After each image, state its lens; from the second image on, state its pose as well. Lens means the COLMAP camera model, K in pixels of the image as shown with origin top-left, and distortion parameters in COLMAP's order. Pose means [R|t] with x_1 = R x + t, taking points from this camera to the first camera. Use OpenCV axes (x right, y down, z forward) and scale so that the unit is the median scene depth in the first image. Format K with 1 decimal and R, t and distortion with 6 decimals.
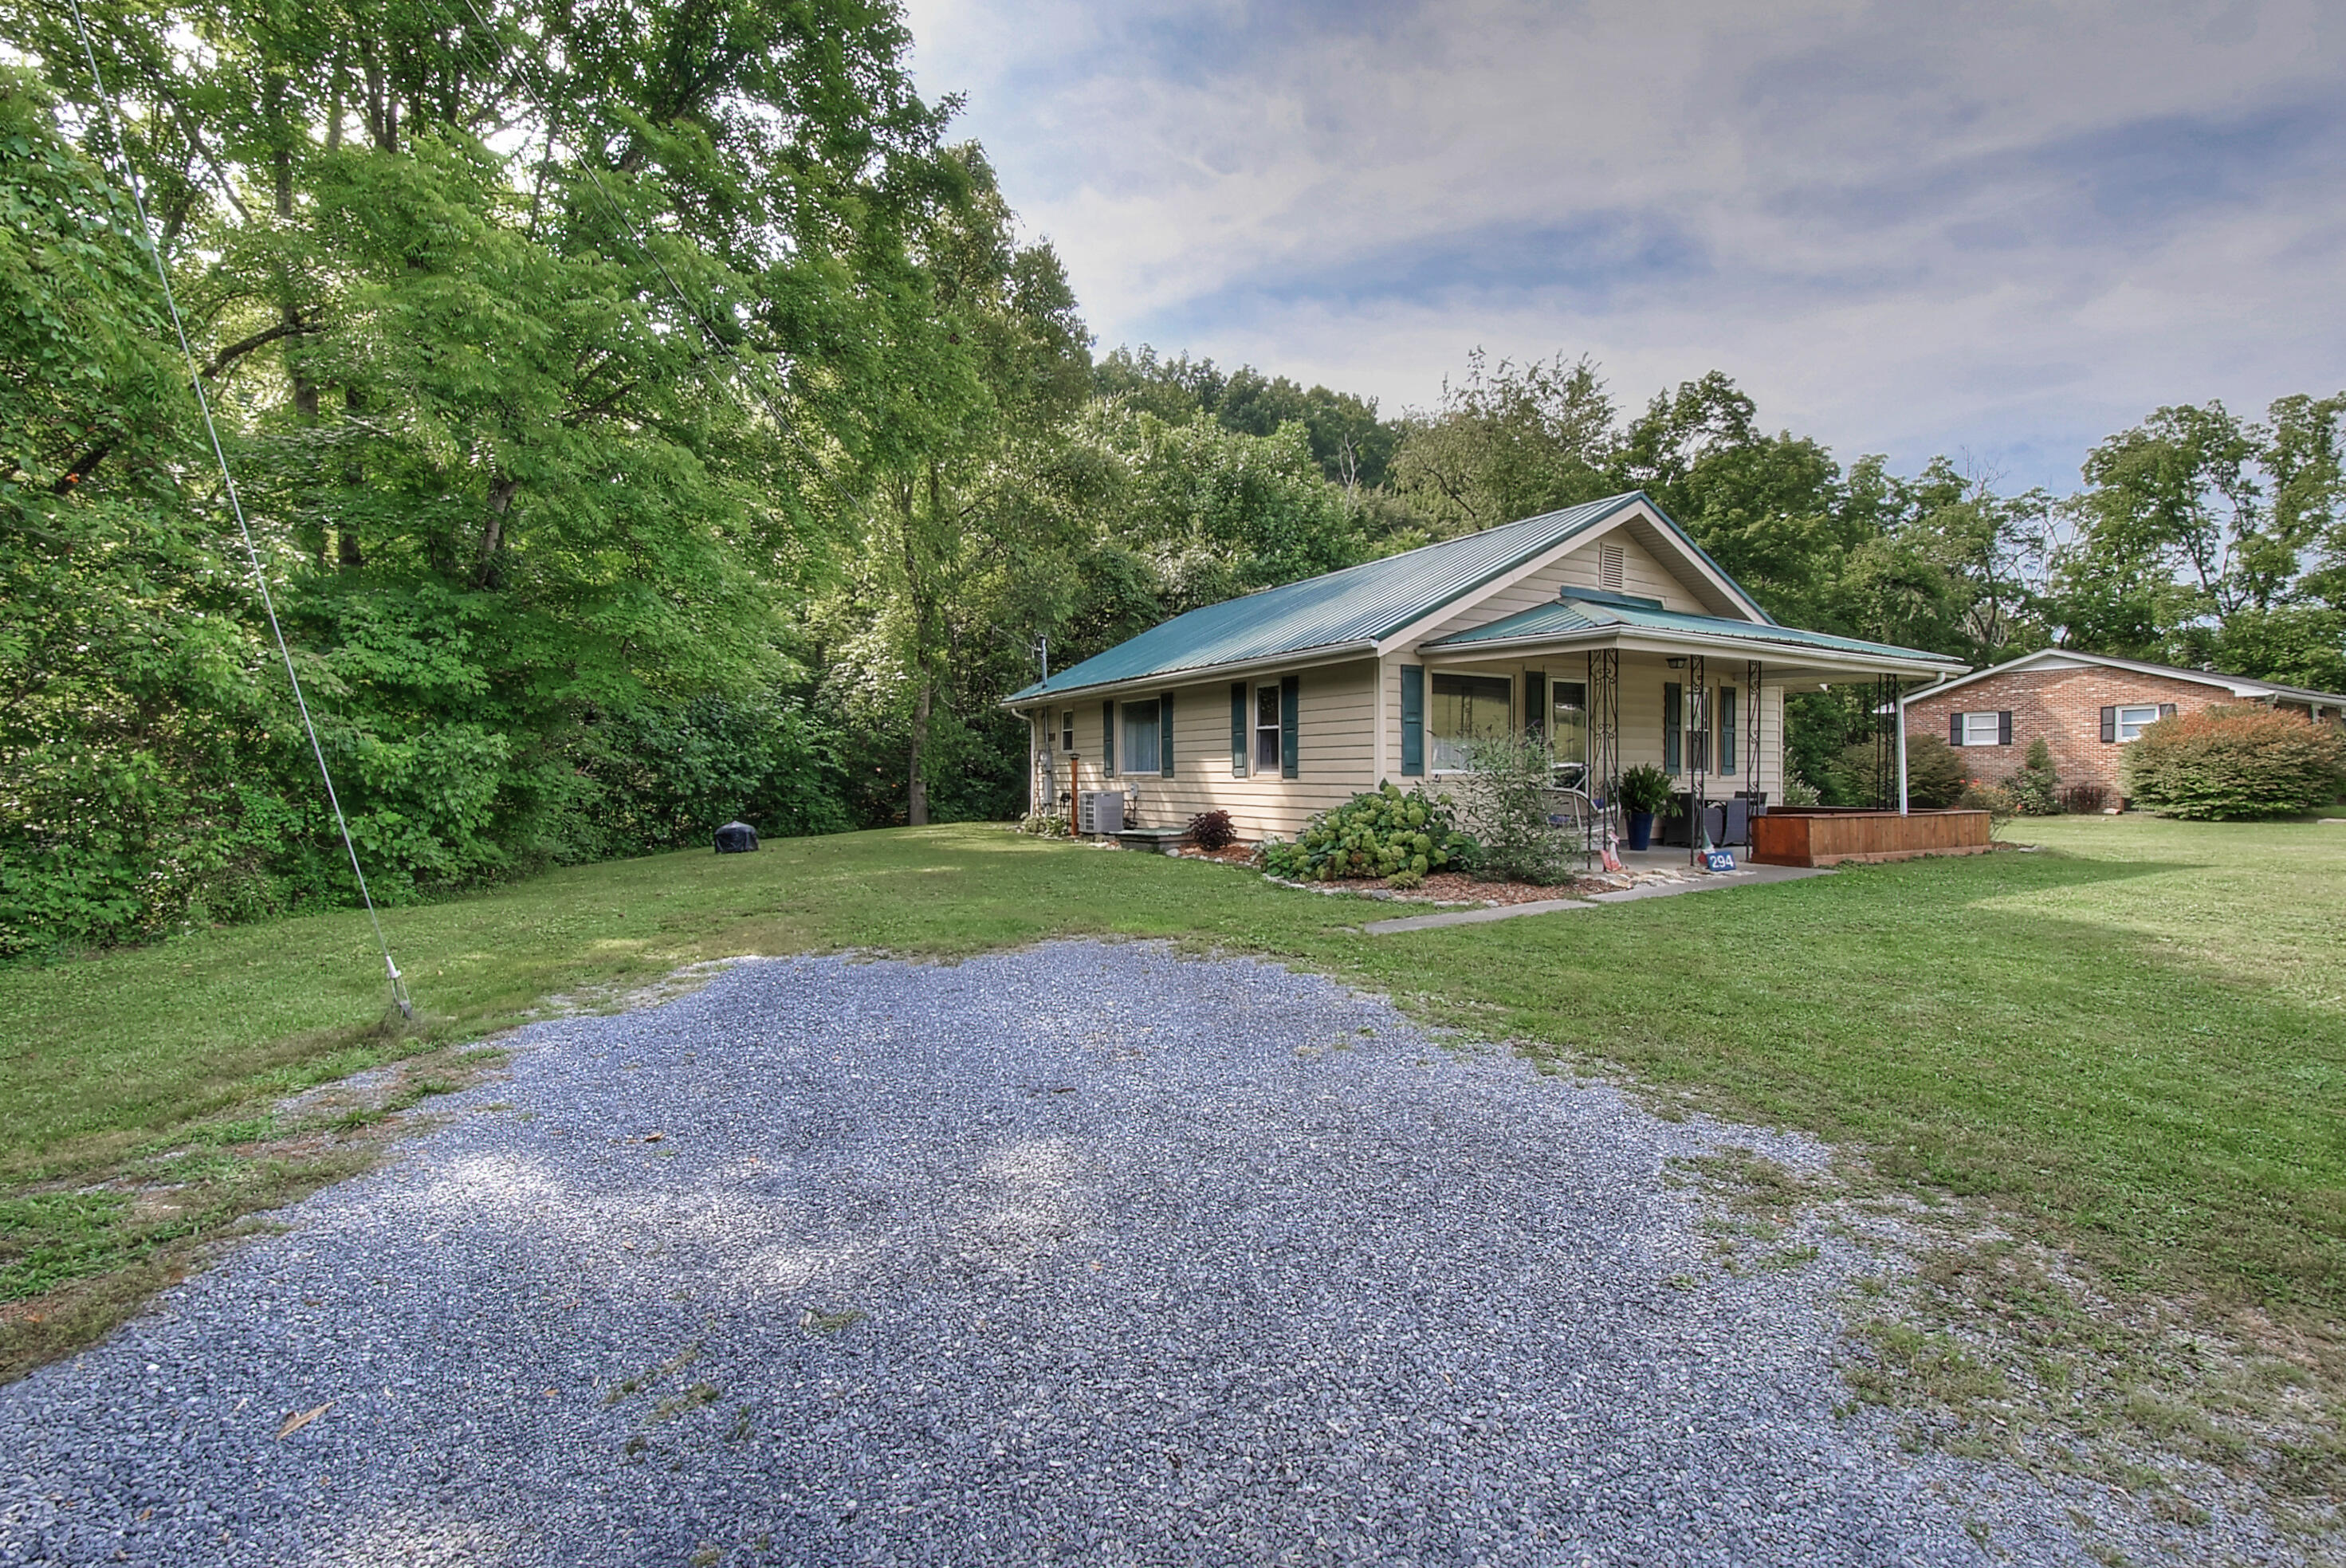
lens RADIAL K [[1005.6, 0, 1182.4], [0, 1005.6, 788.6], [0, 0, 1]] dist [-0.004924, -0.000856]
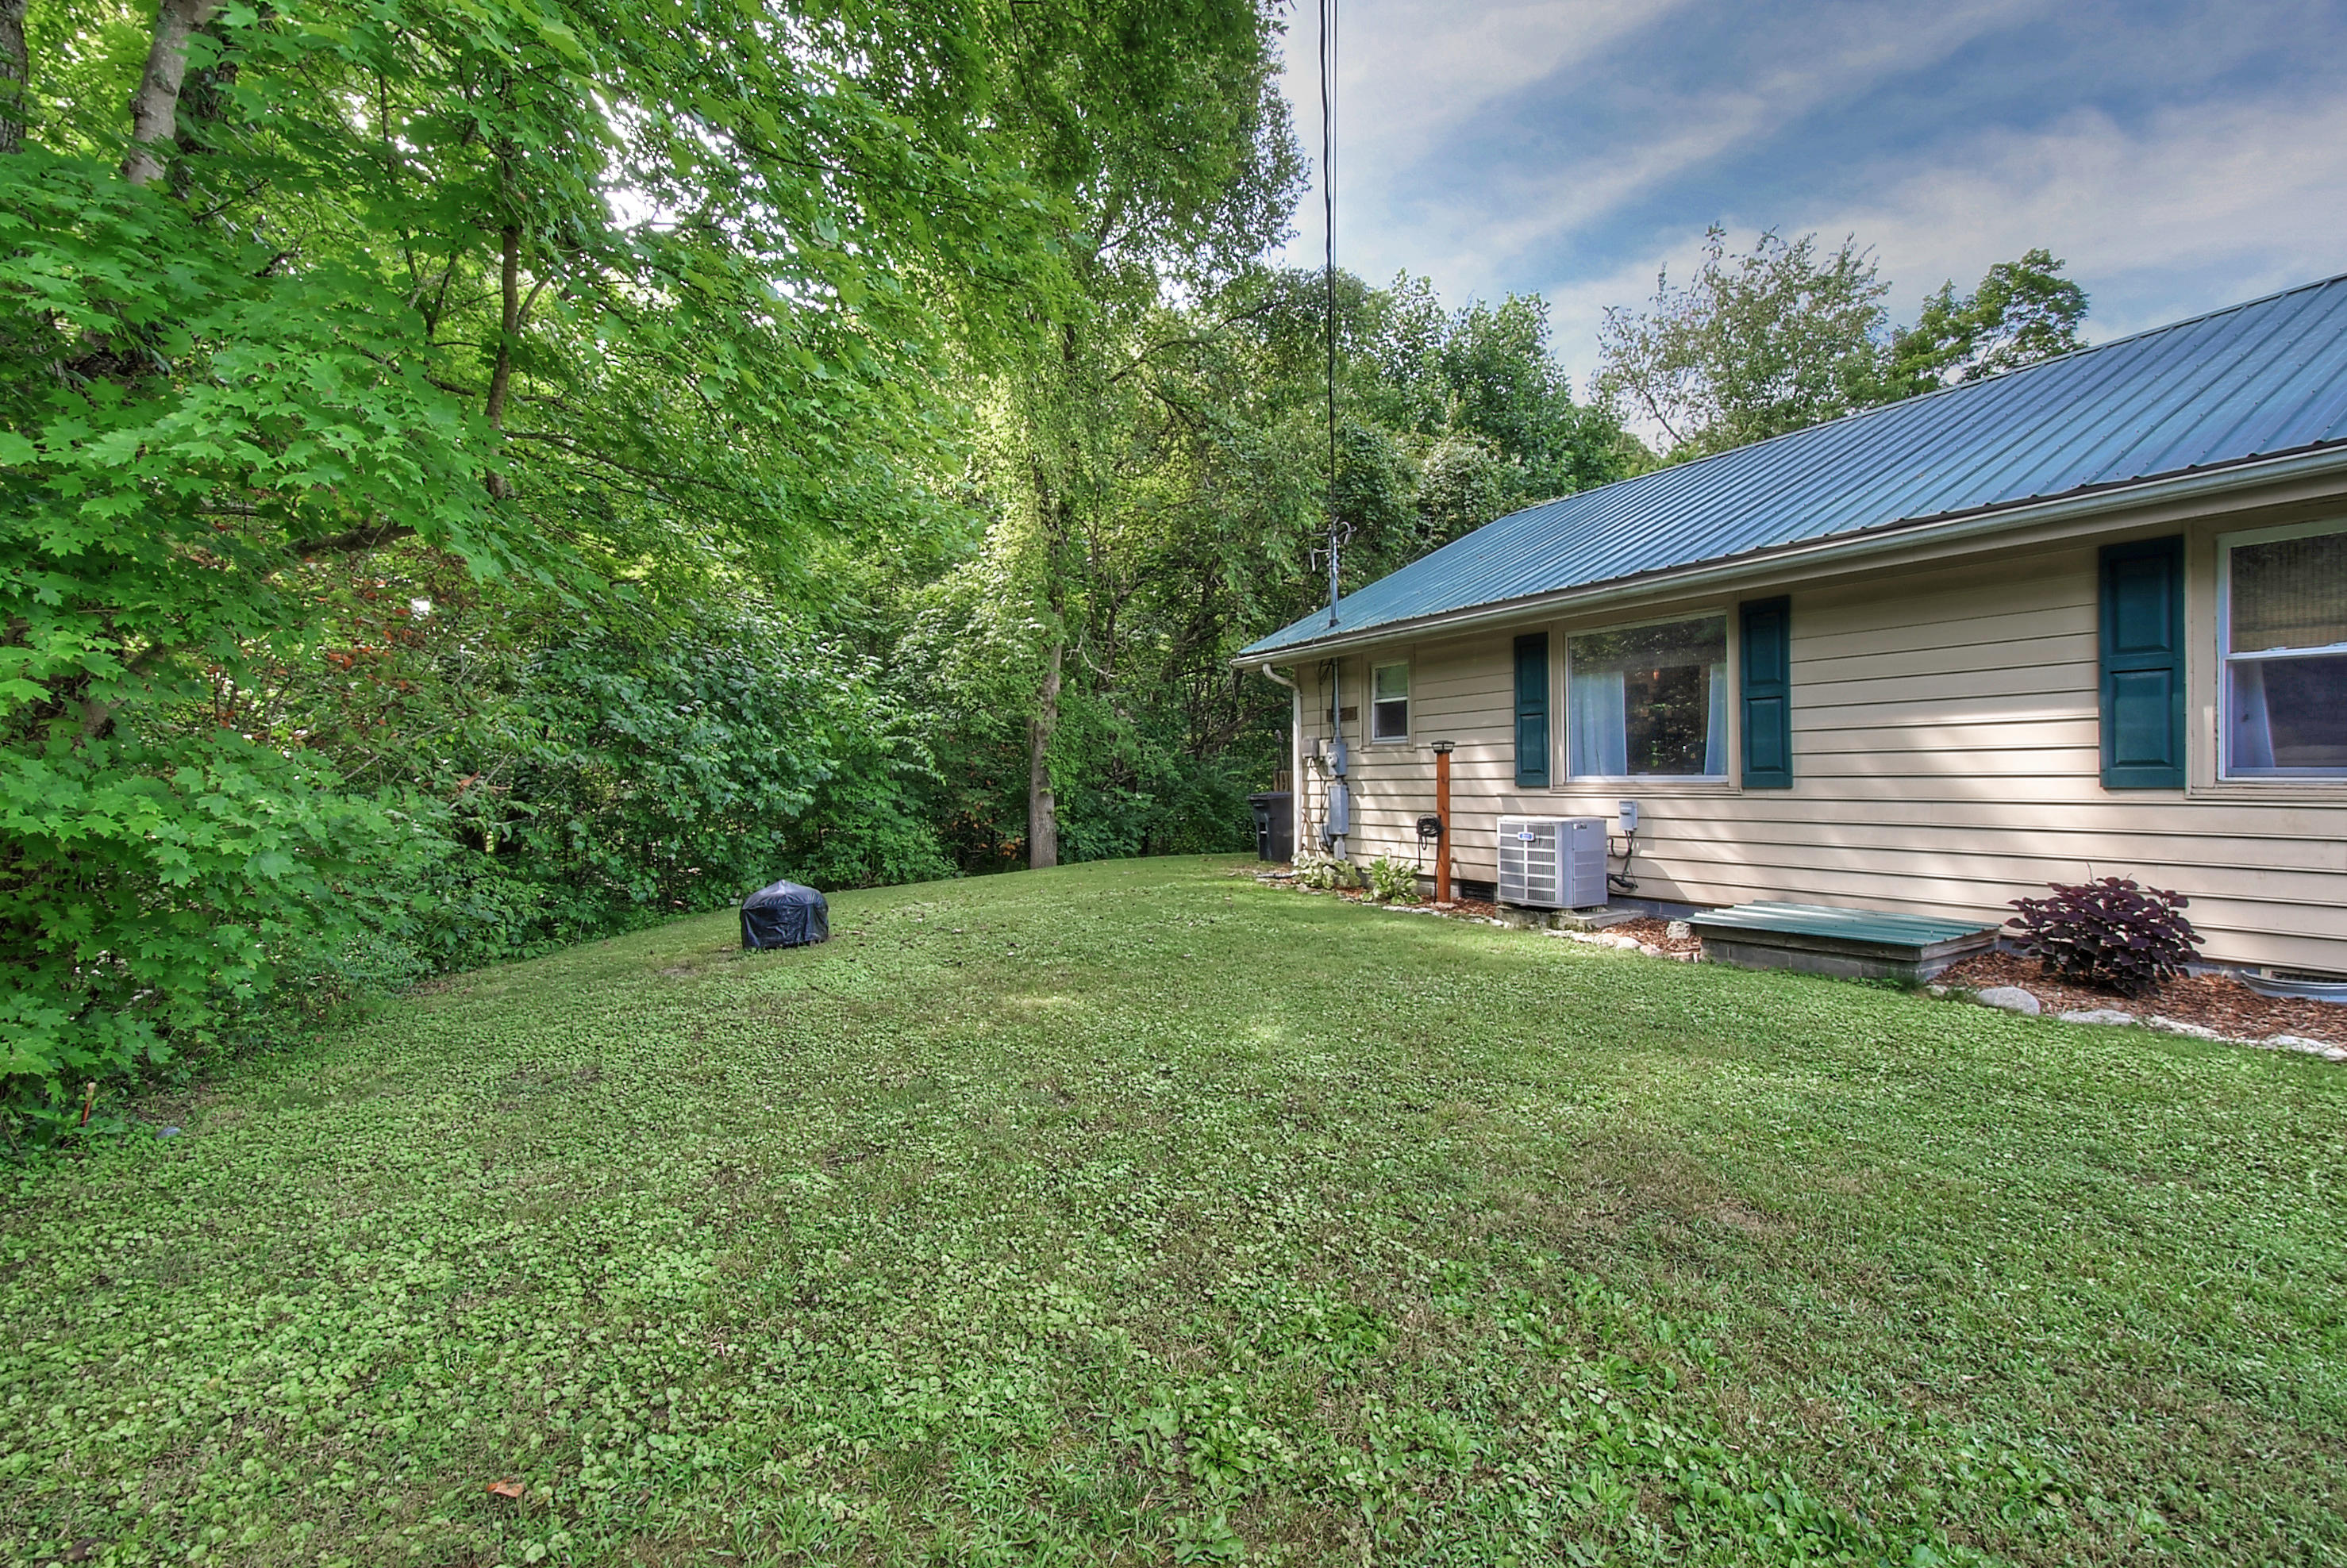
lens RADIAL K [[1005.9, 0, 1175.2], [0, 1005.9, 782.1], [0, 0, 1]] dist [-0.004924, -0.000856]
pose [[0.999926, -0.002171, -0.011975, -0.196438], [0.002006, 0.999903, -0.013816, -0.005945], [0.012004, 0.013791, 0.999833, 0.406466]]
